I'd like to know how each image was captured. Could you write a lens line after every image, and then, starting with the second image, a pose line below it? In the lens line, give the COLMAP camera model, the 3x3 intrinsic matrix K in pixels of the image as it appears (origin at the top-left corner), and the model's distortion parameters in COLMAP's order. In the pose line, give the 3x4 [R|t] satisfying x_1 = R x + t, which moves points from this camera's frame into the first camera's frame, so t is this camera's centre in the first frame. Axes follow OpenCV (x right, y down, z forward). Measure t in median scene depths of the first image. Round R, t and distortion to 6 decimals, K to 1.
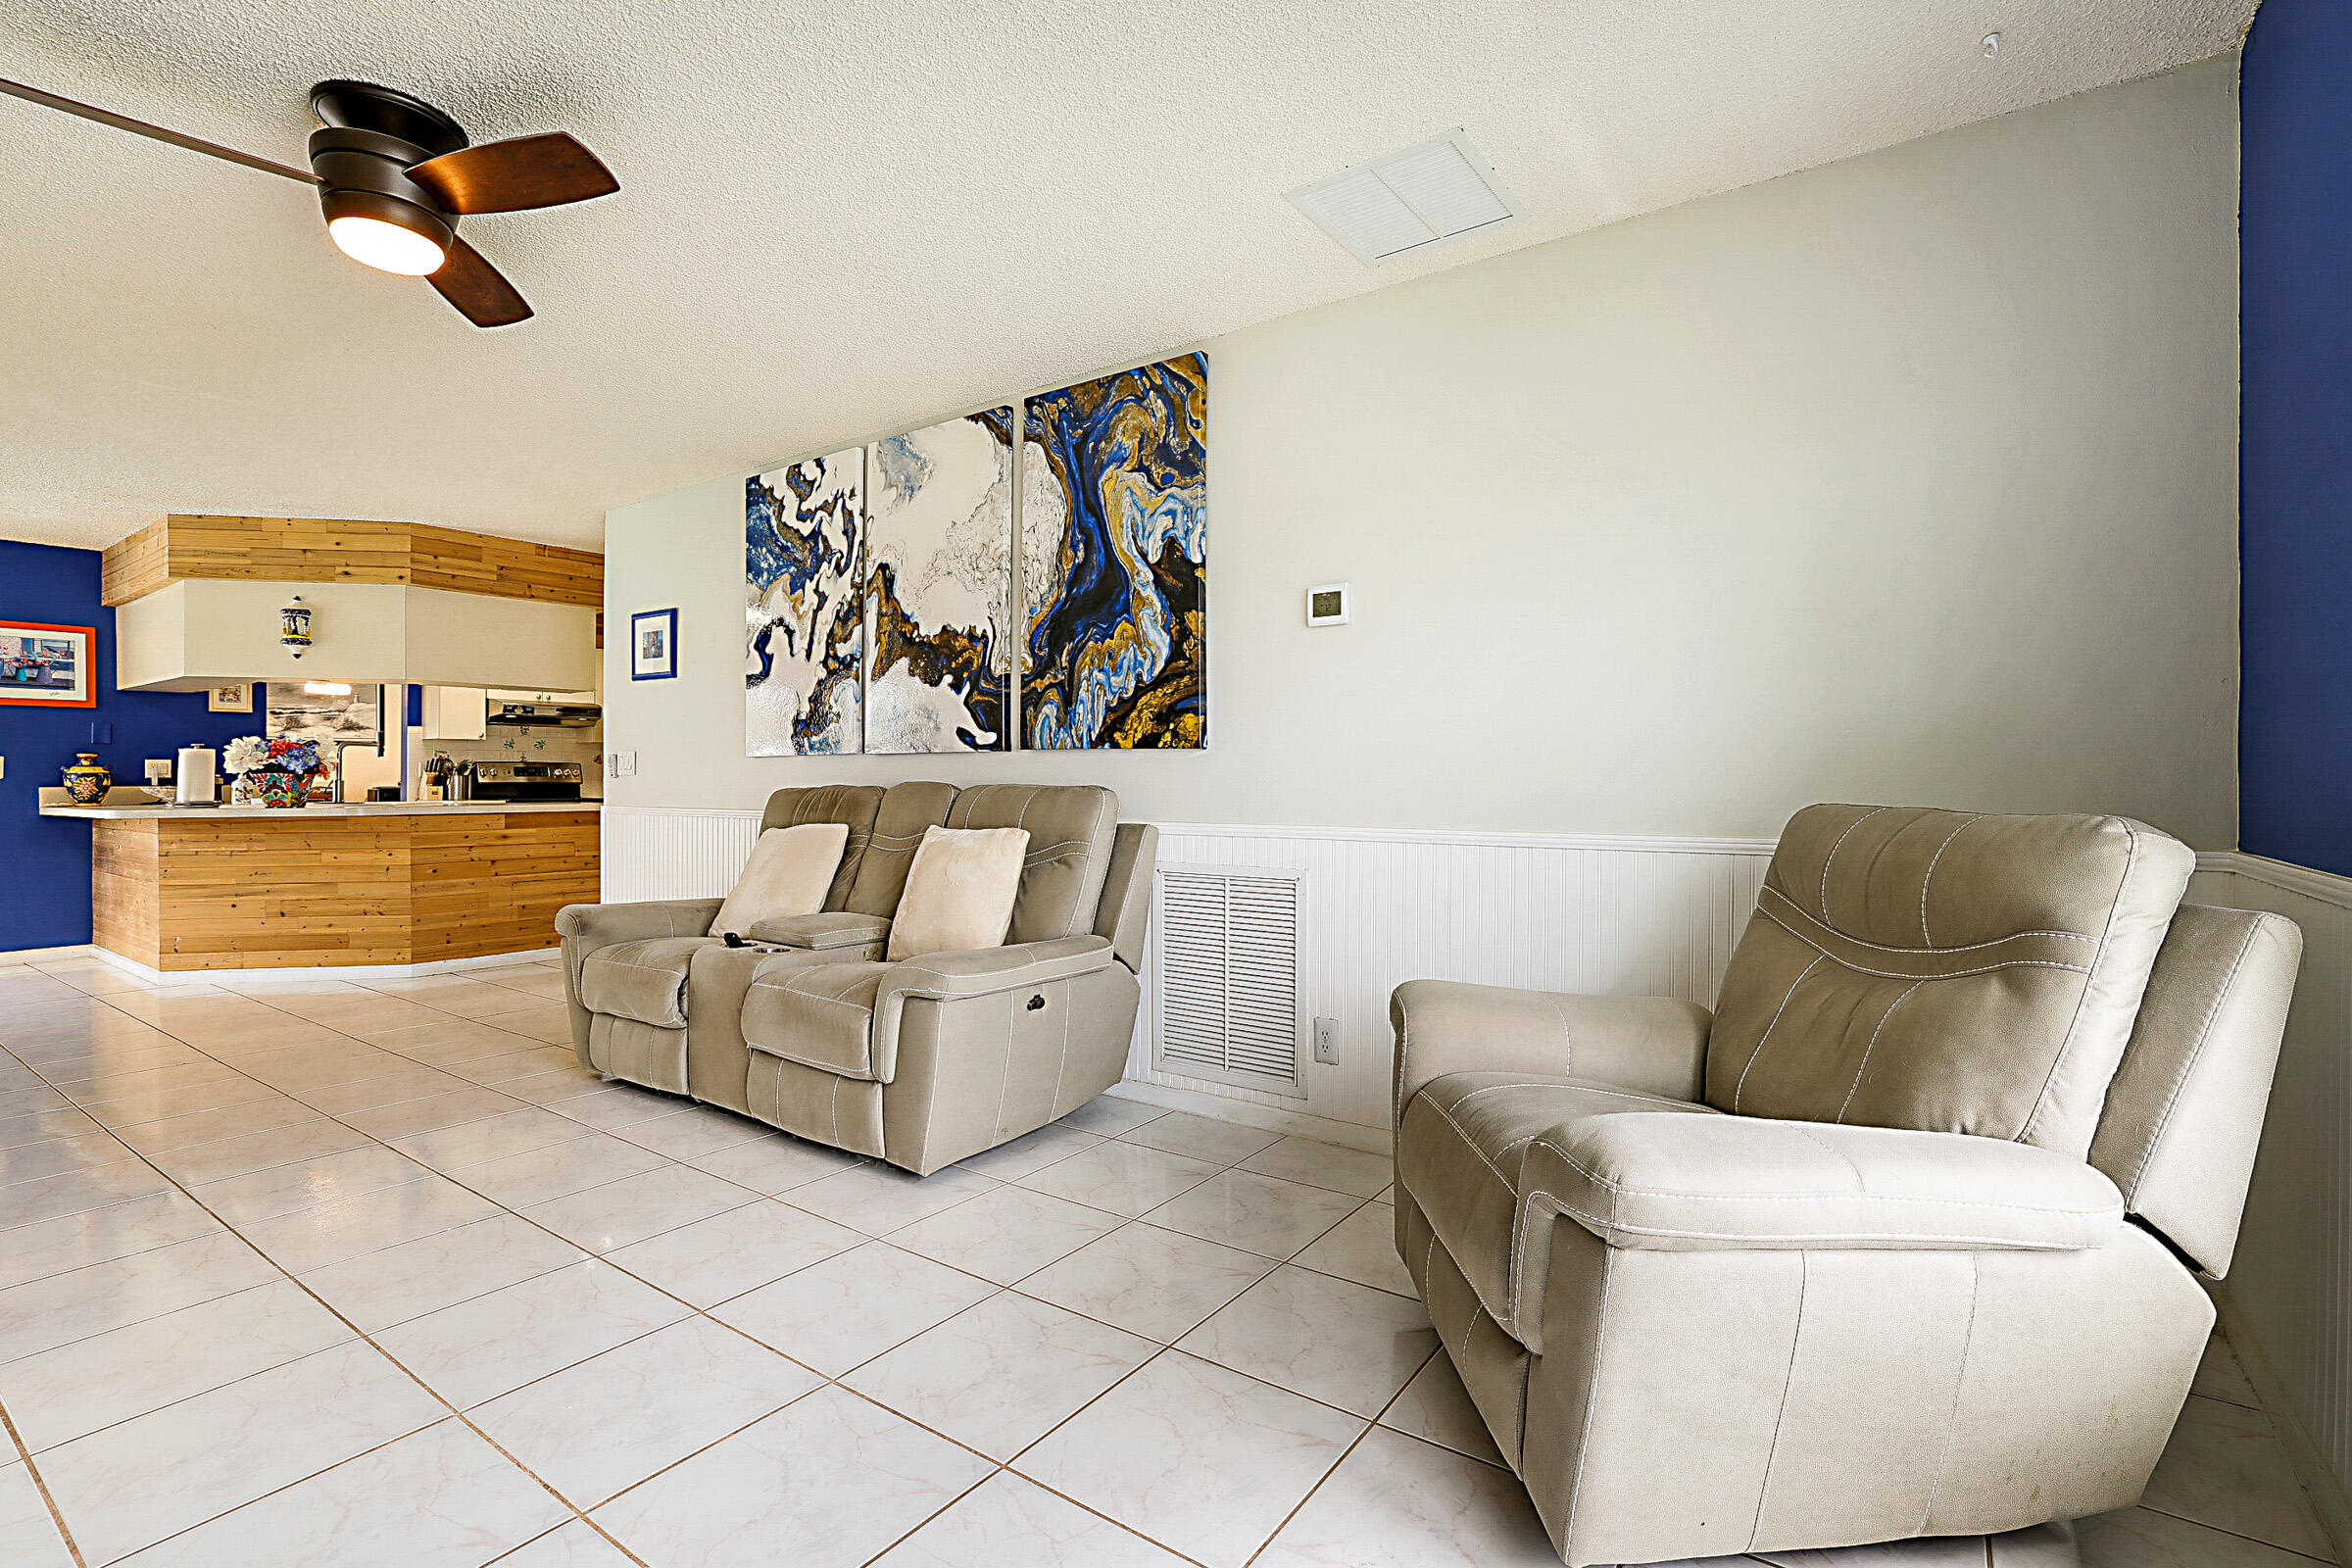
lens RADIAL K [[1061.0, 0, 1243.2], [0, 1061.0, 783.1], [0, 0, 1]] dist [-0.023451, 0.011181]
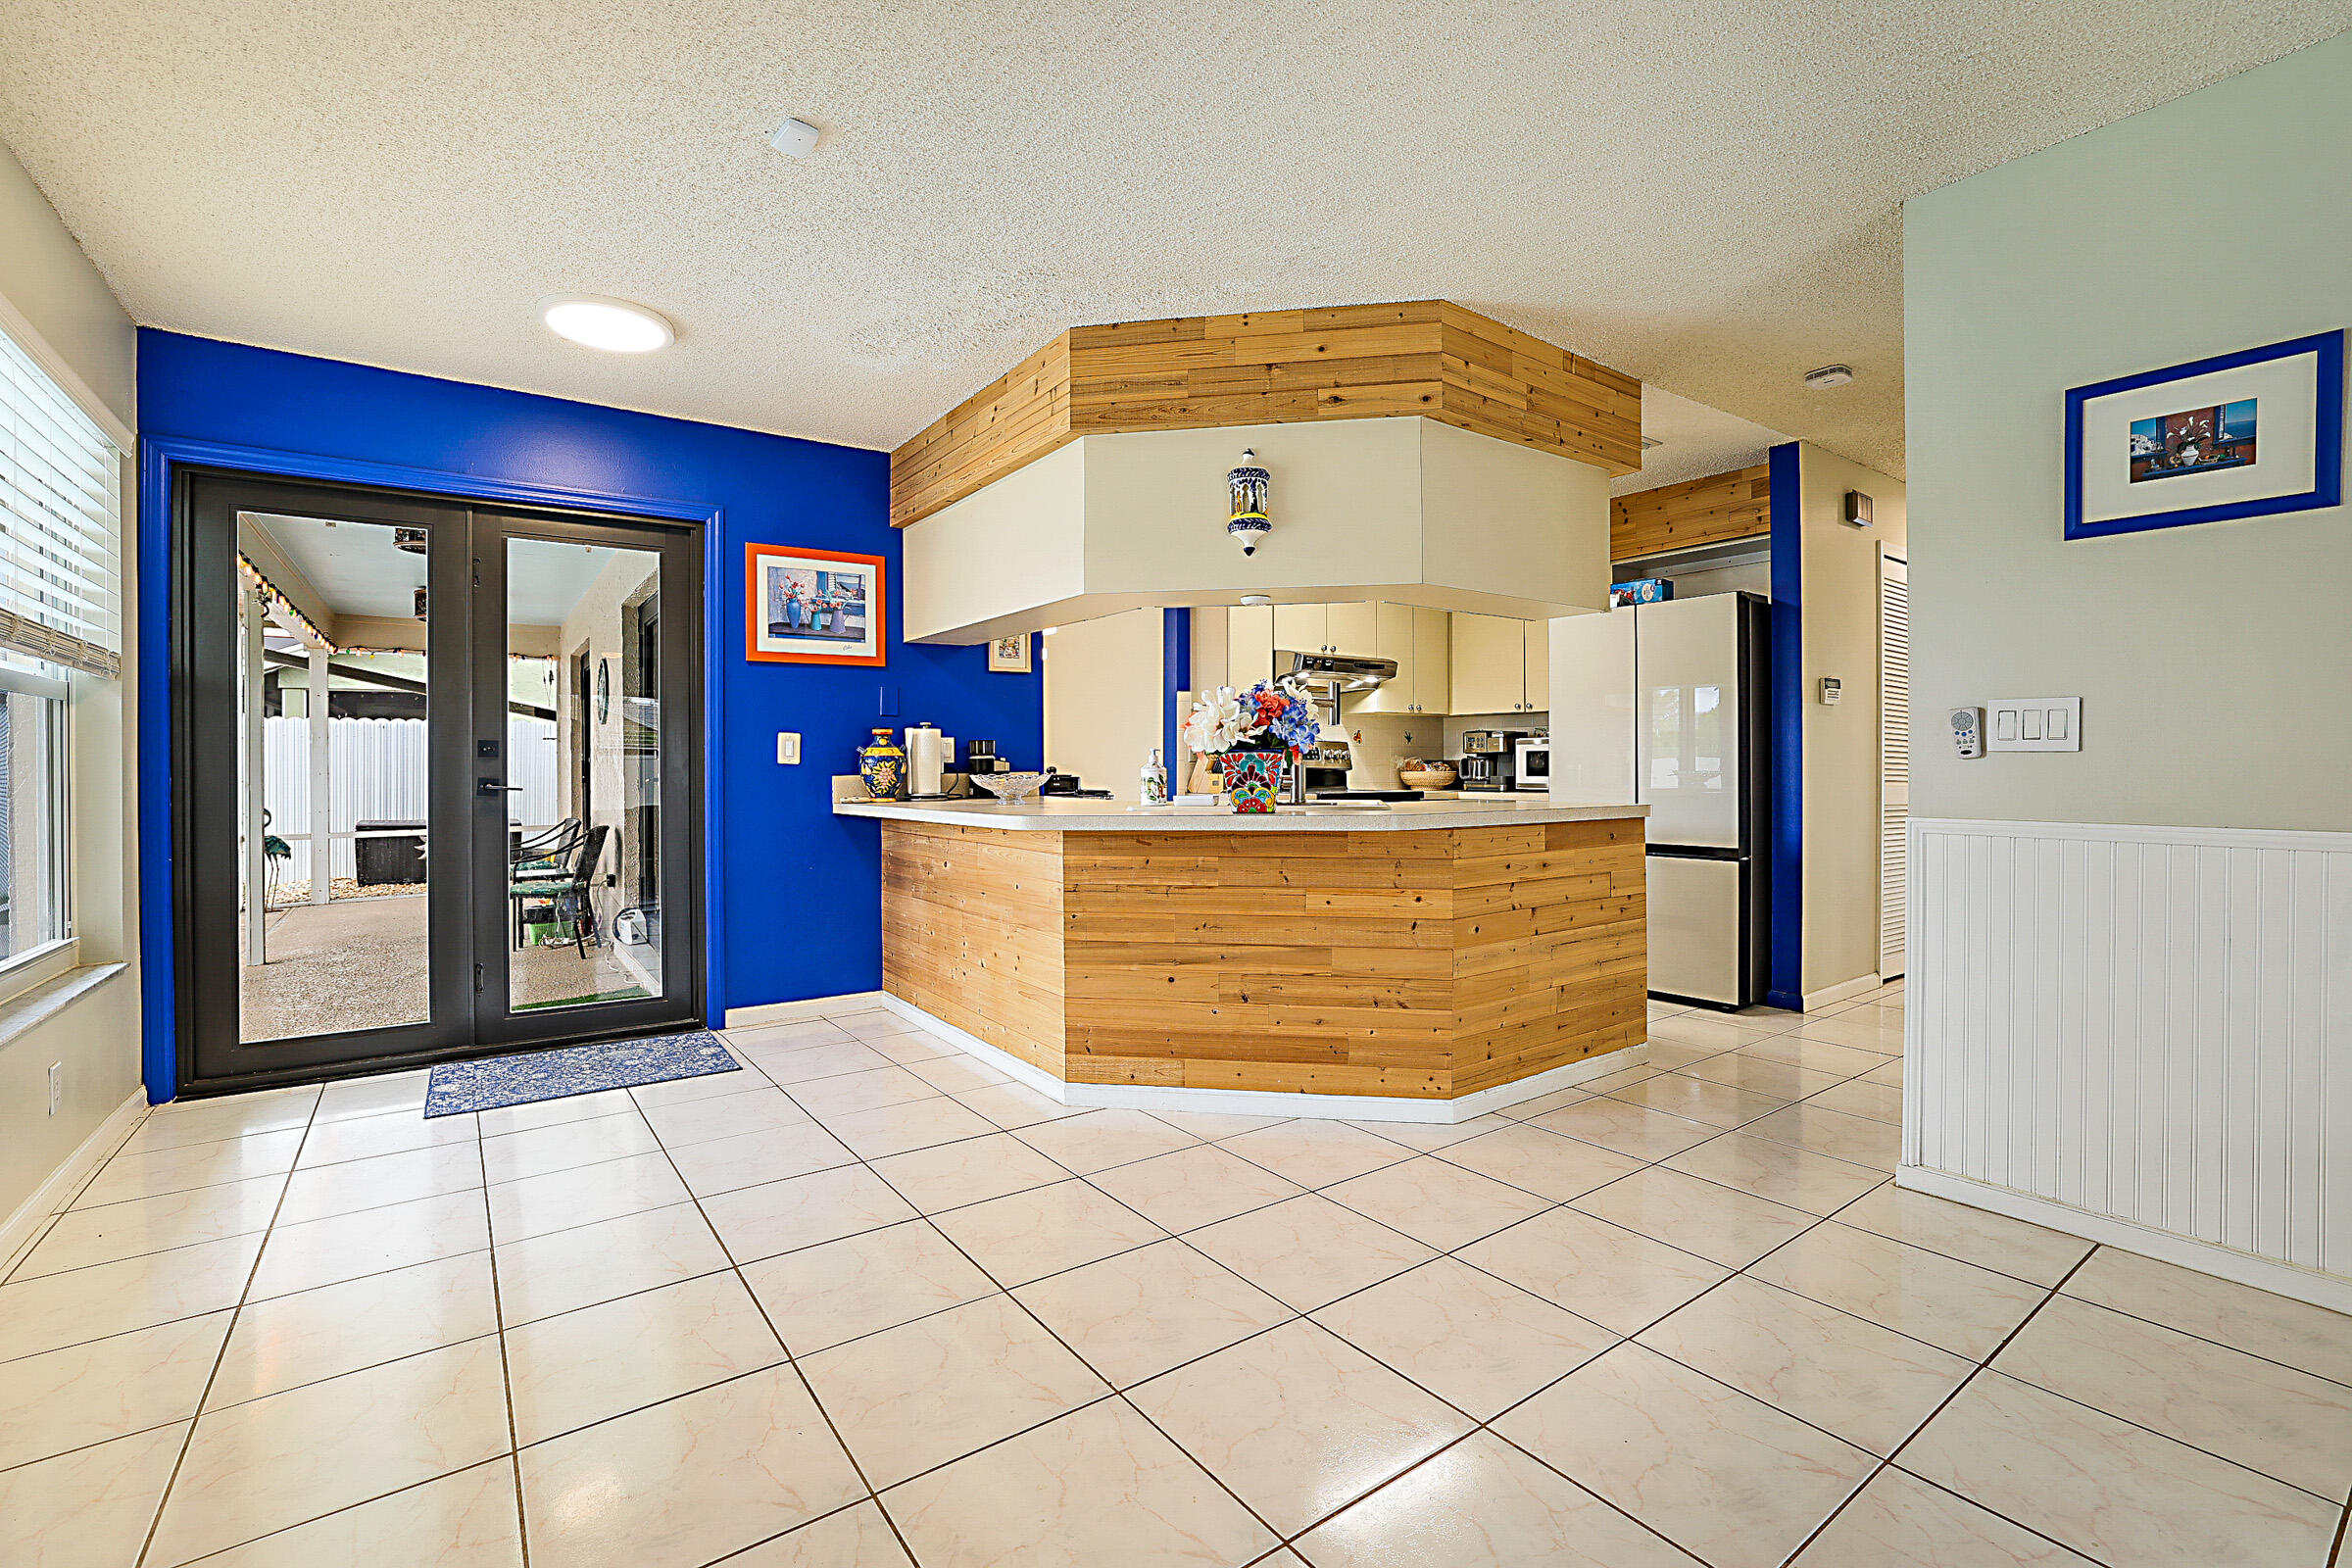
lens RADIAL K [[1061.0, 0, 1232.1], [0, 1061.0, 767.9], [0, 0, 1]] dist [-0.023451, 0.011181]
pose [[0.945893, -0.001778, -0.324474, -0.738685], [0.001586, 0.999998, -0.000857, -0.000560], [0.324475, 0.000296, 0.945894, 0.450905]]
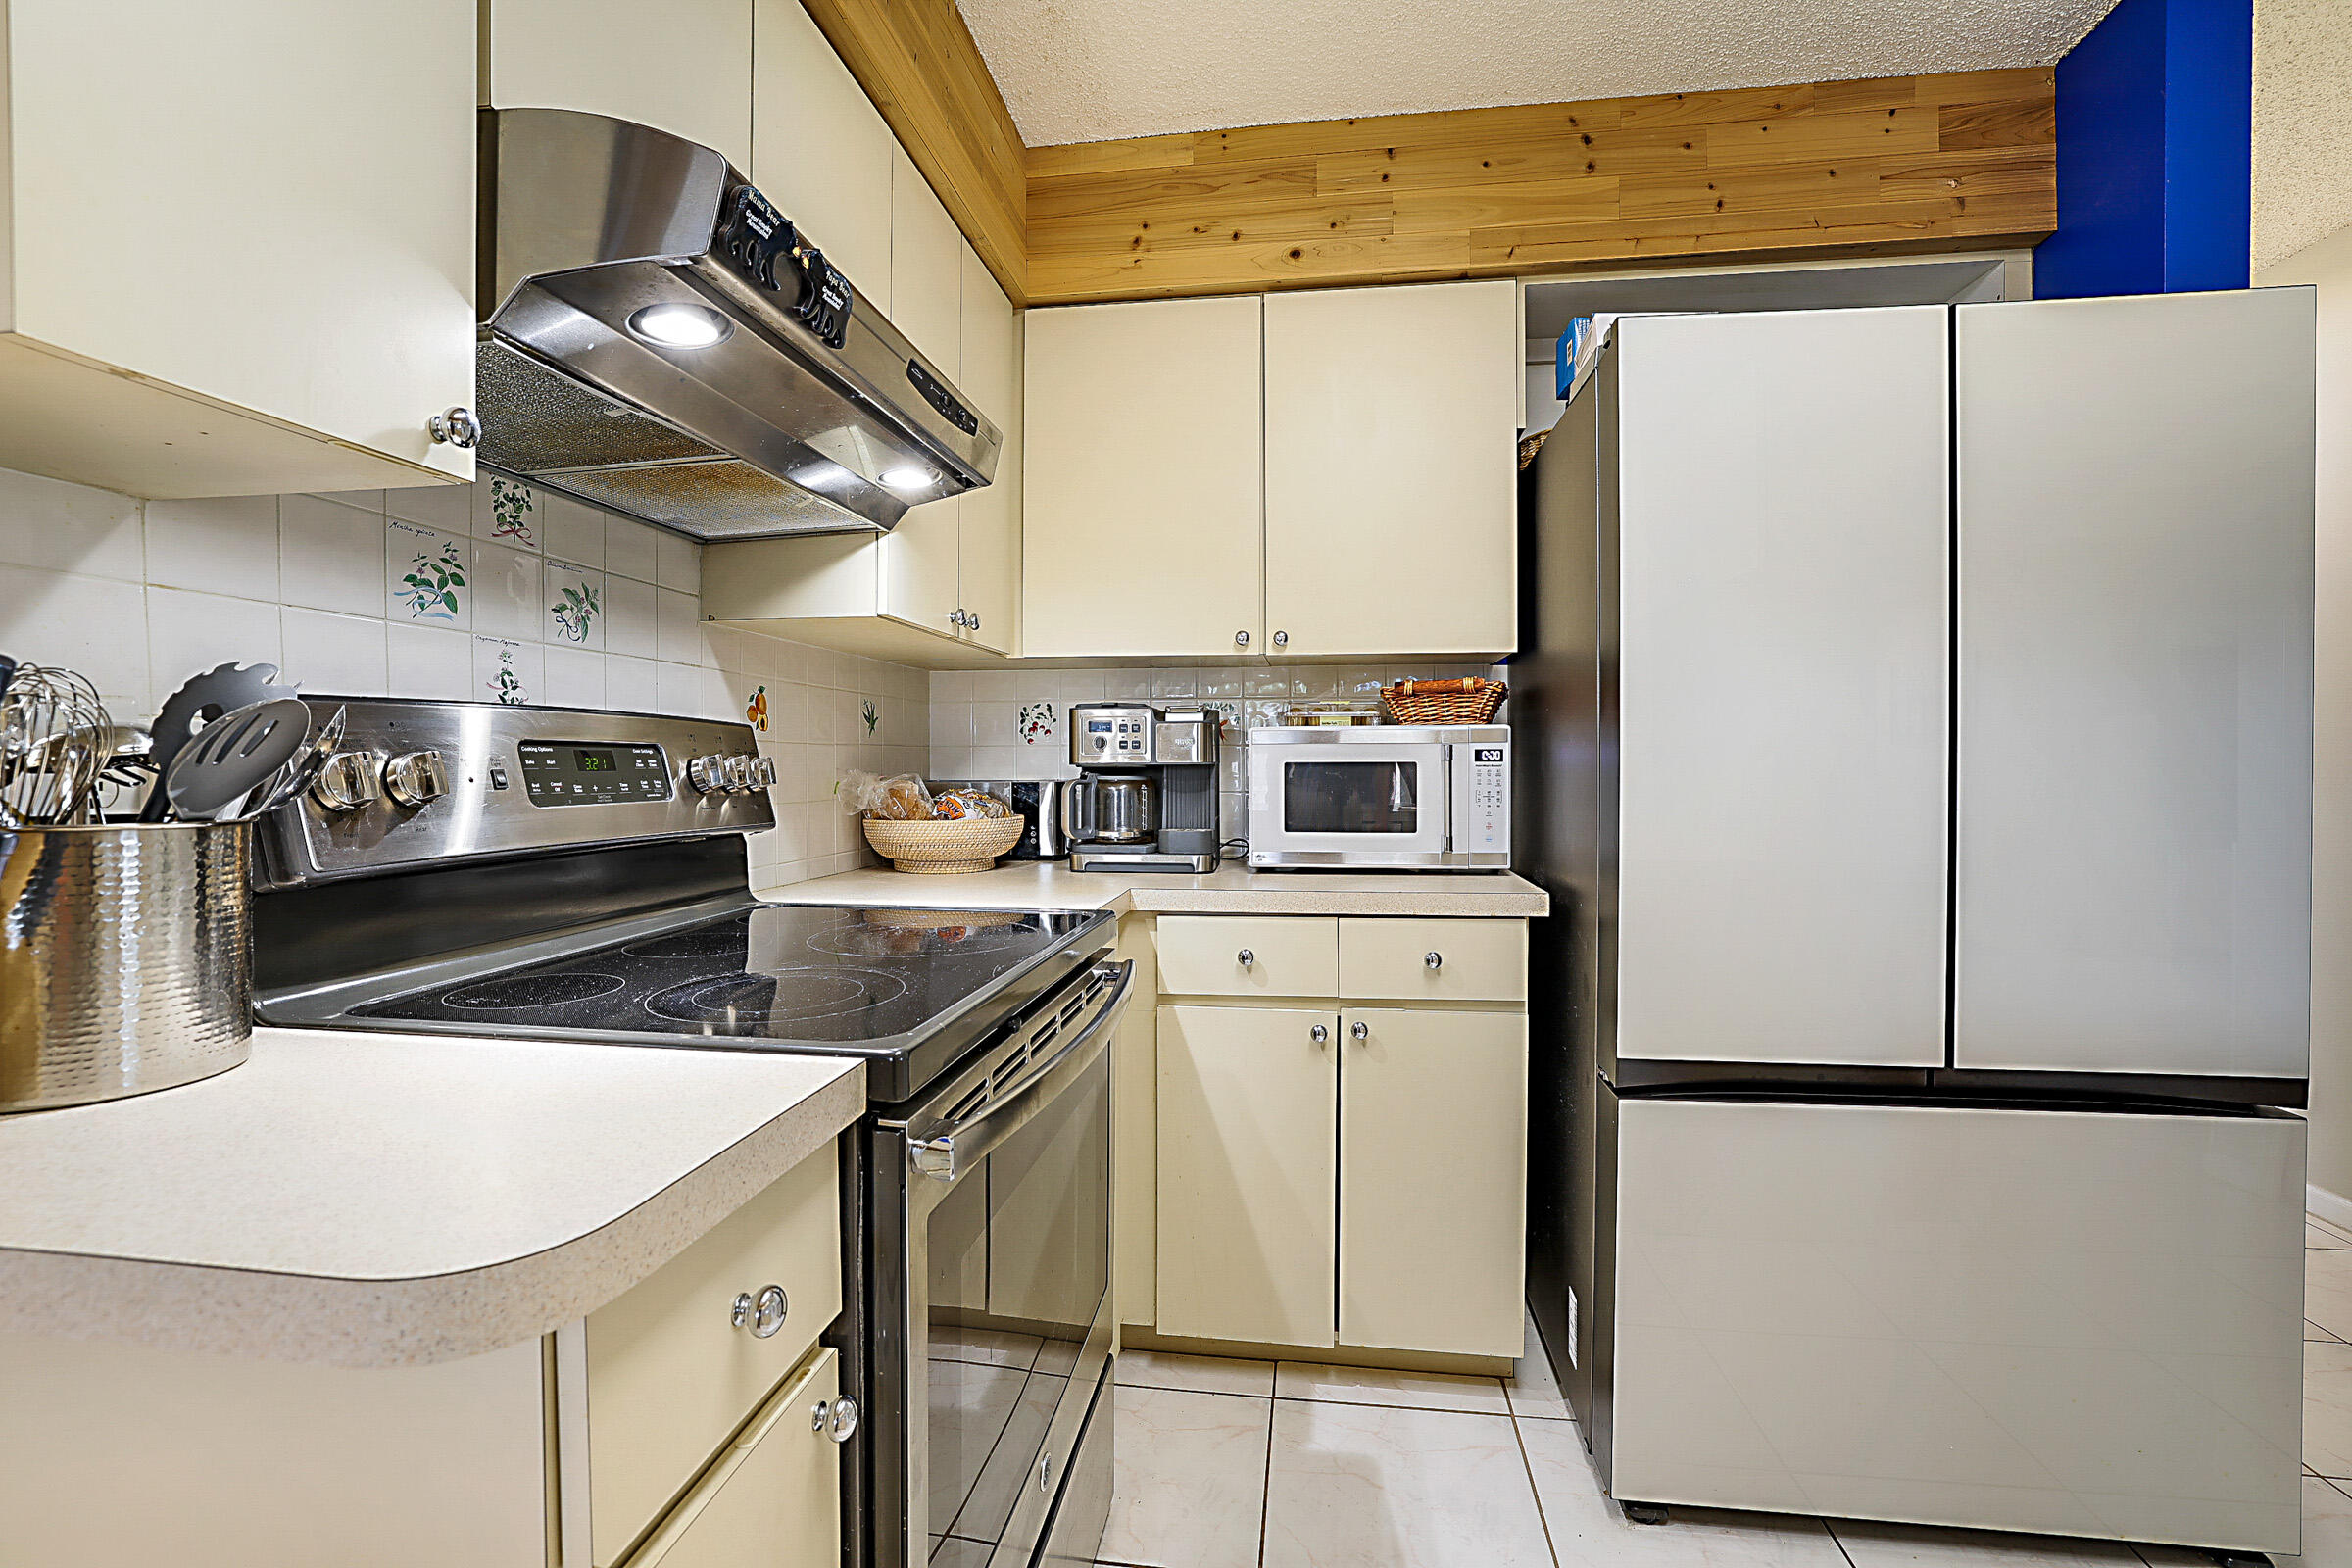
lens RADIAL K [[991.3, 0, 1155.8], [0, 991.3, 773.1], [0, 0, 1]] dist [-0.019592, 0.001220]
pose [[0.910691, -0.003563, 0.413074, -1.004974], [-0.001236, 0.999935, 0.011351, -0.018715], [-0.413087, -0.010848, 0.910627, 1.267647]]
